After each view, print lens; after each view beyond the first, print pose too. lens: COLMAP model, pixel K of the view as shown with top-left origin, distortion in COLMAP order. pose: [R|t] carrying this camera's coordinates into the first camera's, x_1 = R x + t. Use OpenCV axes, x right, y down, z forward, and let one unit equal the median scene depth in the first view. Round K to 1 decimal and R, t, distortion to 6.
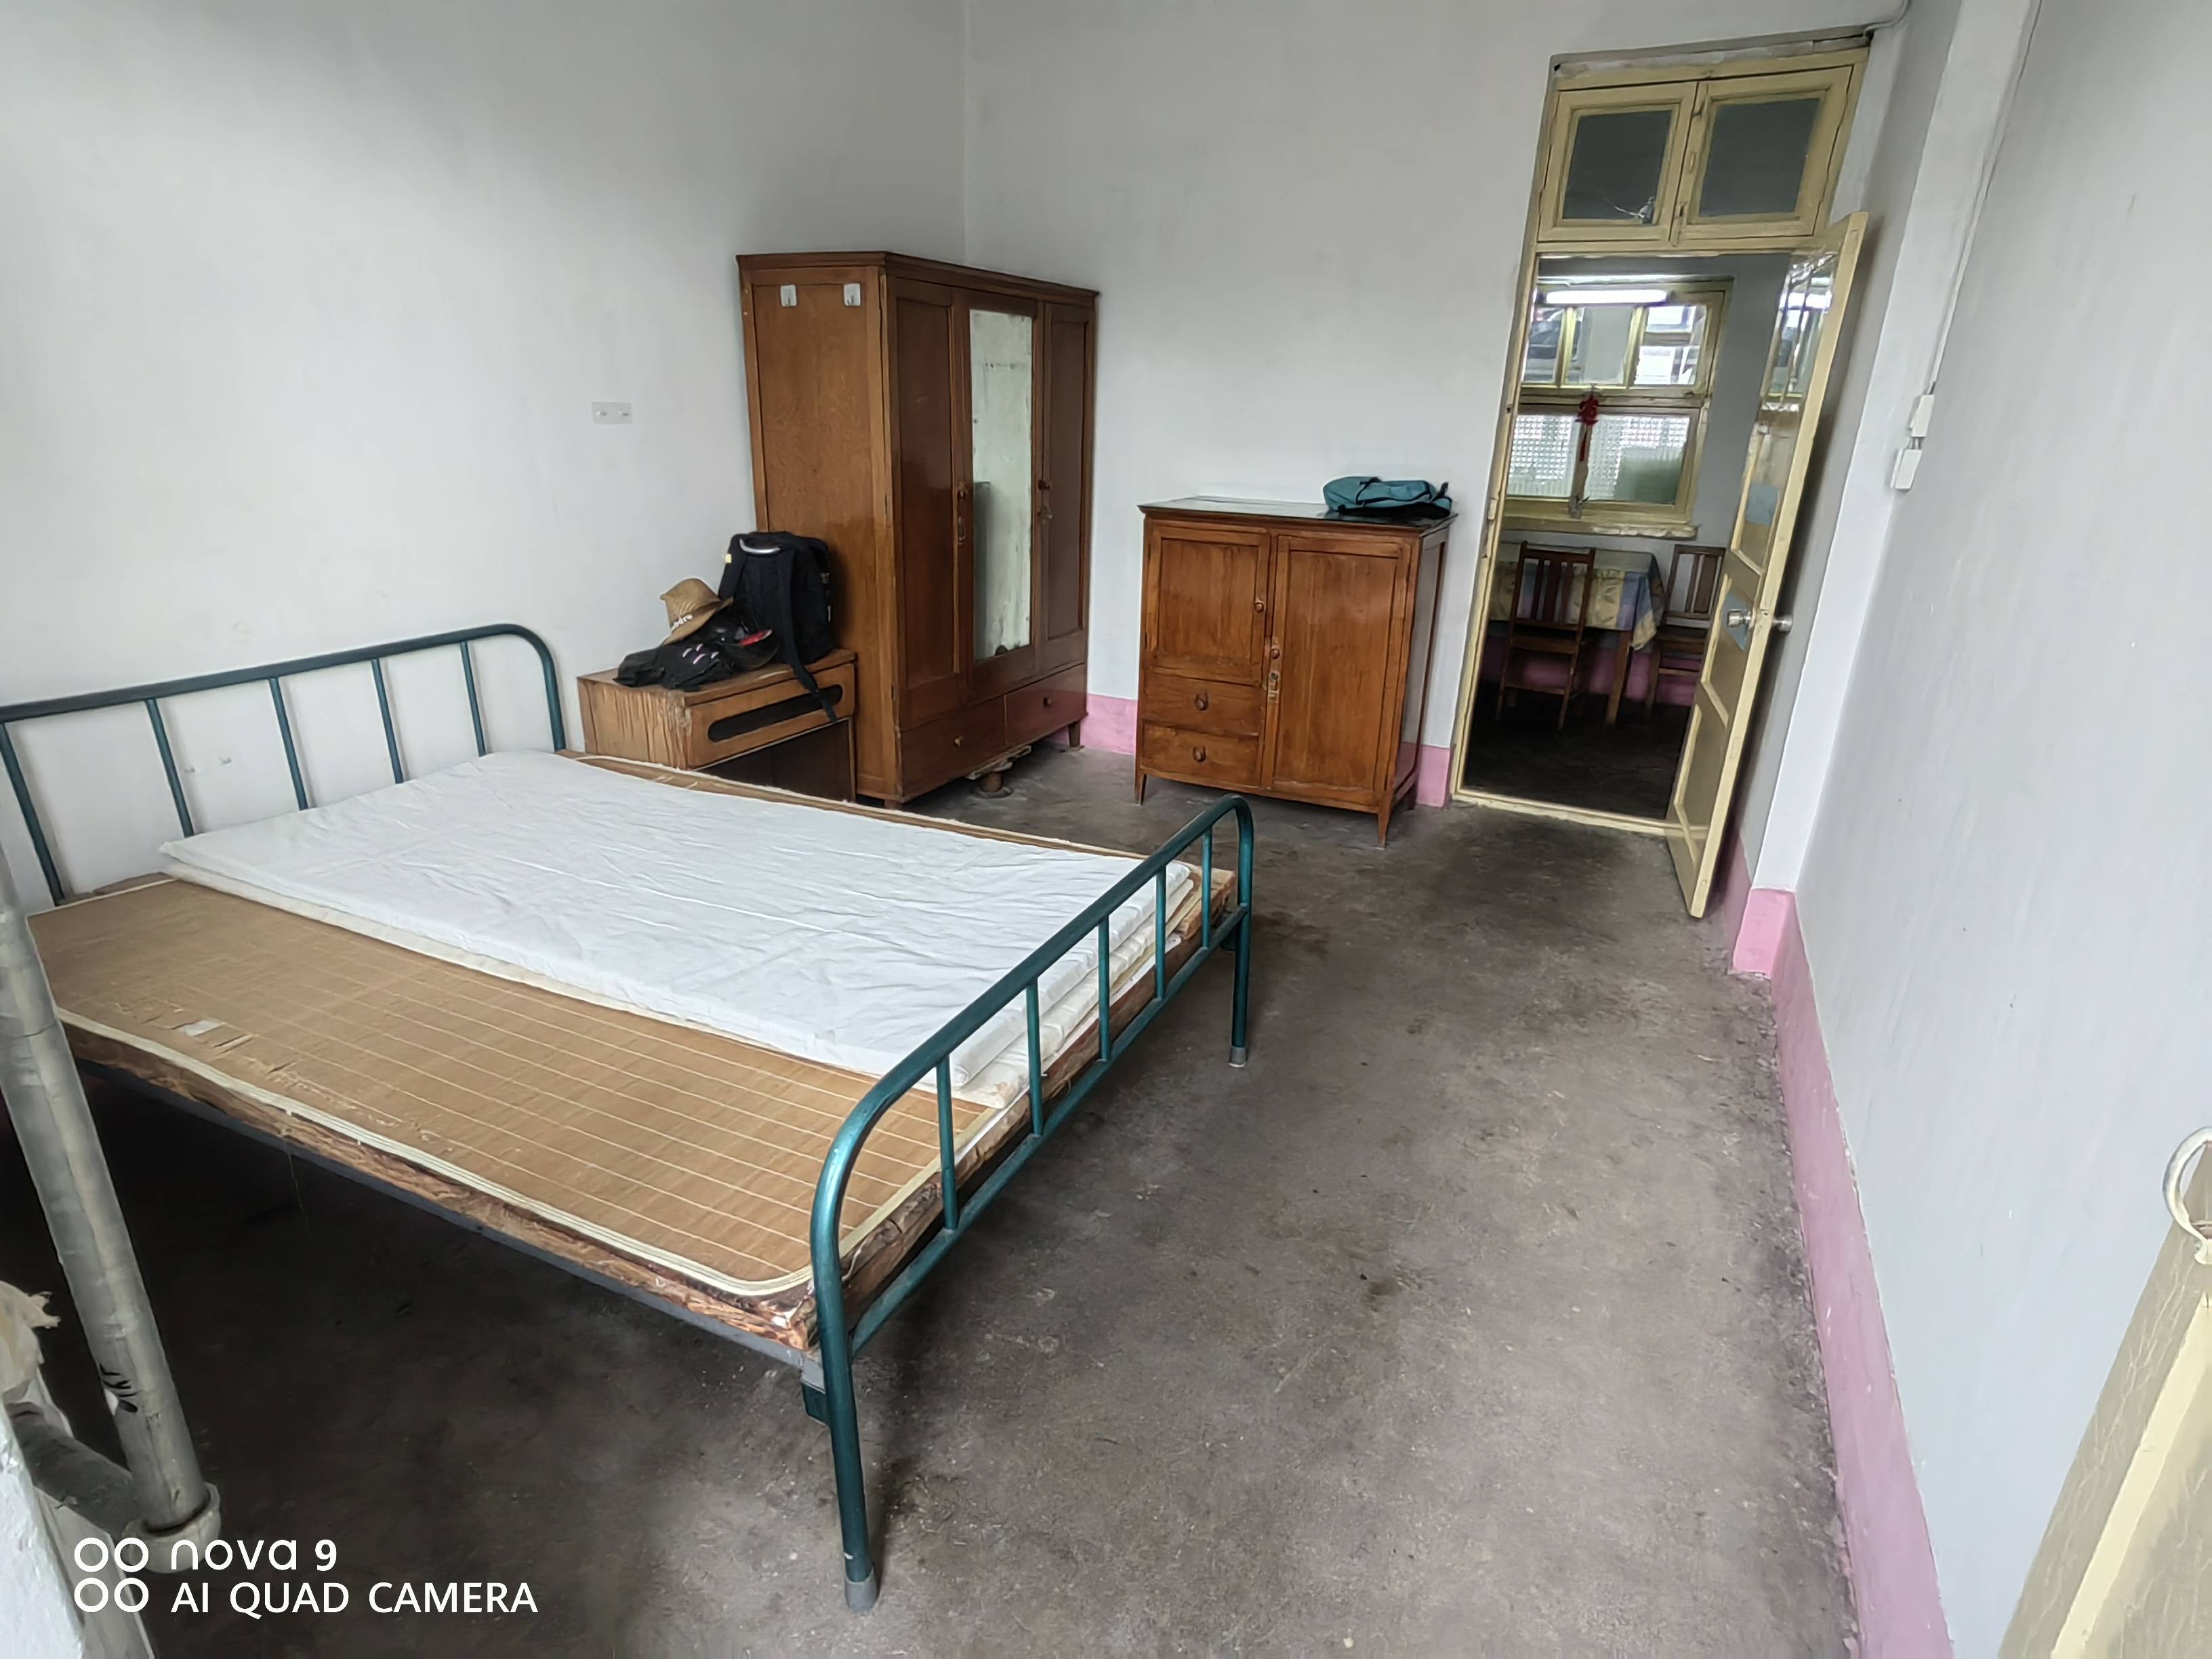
lens RADIAL K [[1163.4, 0, 1106.7], [0, 1163.4, 836.6], [0, 0, 1]] dist [0.001609, 0.004502]
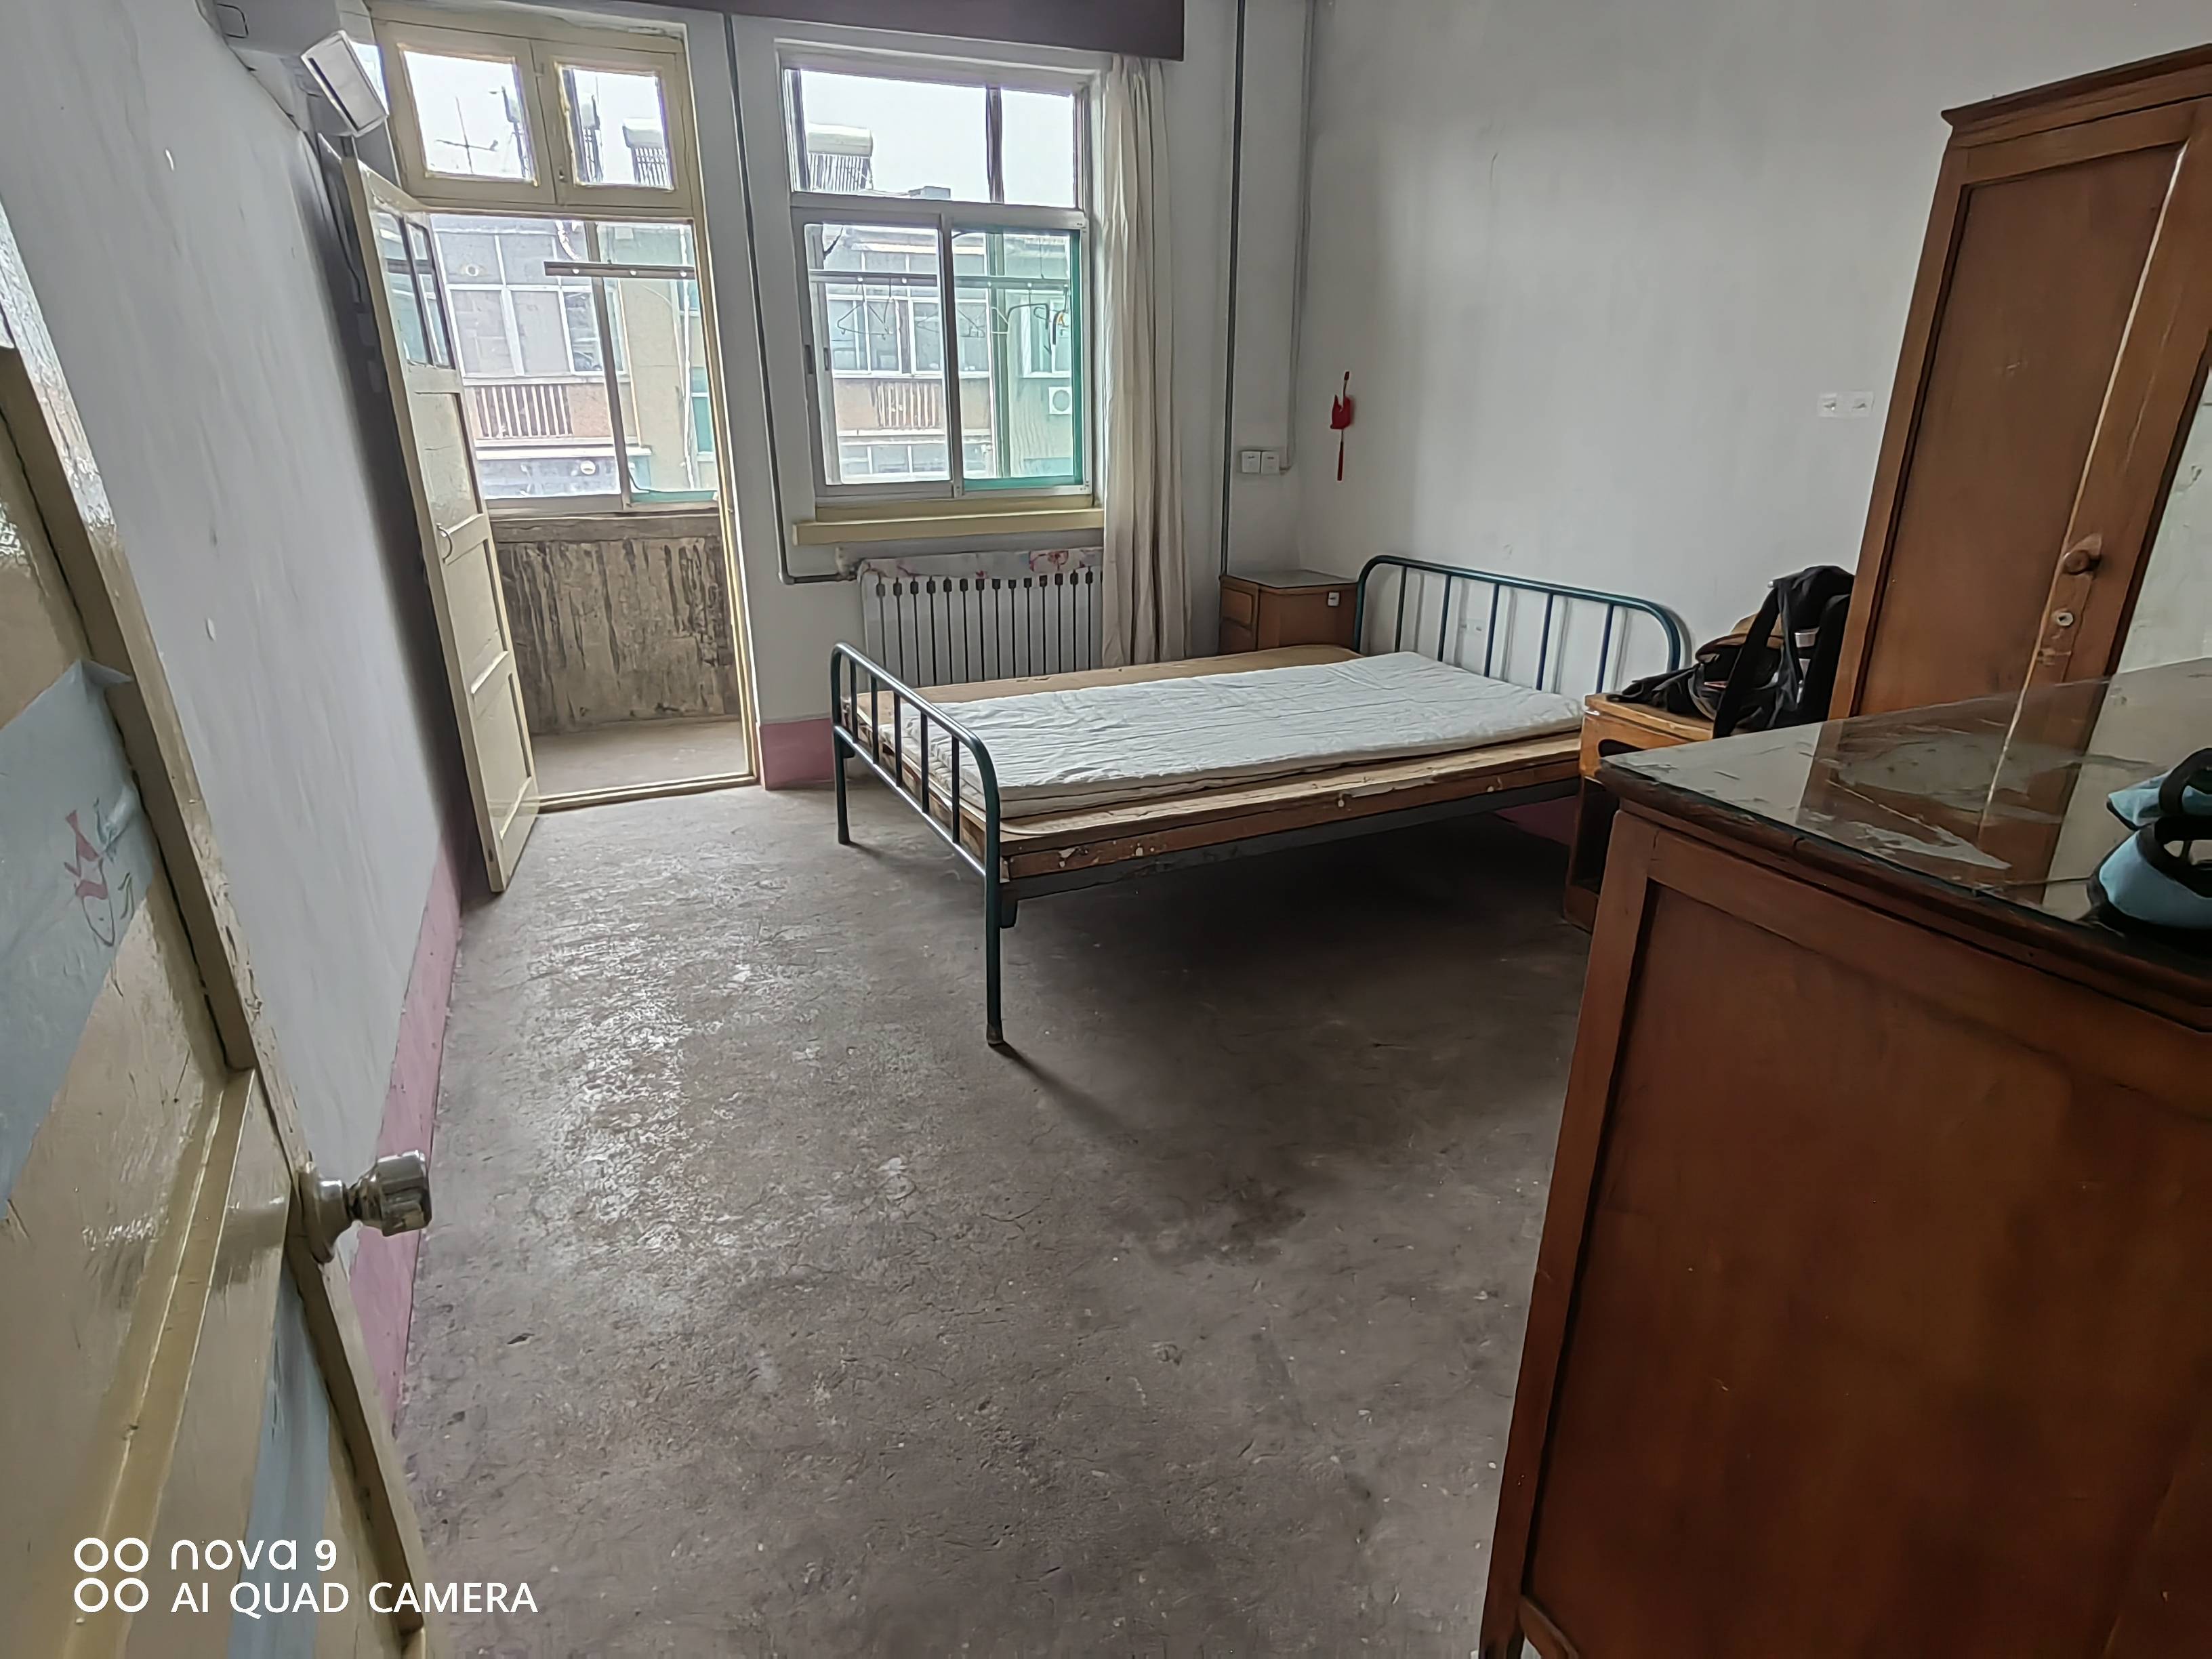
lens RADIAL K [[1163.4, 0, 1100.1], [0, 1163.4, 836.7], [0, 0, 1]] dist [0.001609, 0.004502]
pose [[-0.638813, 0.248124, -0.728253, 0.715795], [-0.279948, 0.806716, 0.520422, -0.473854], [0.716622, 0.536325, -0.445879, 1.375730]]
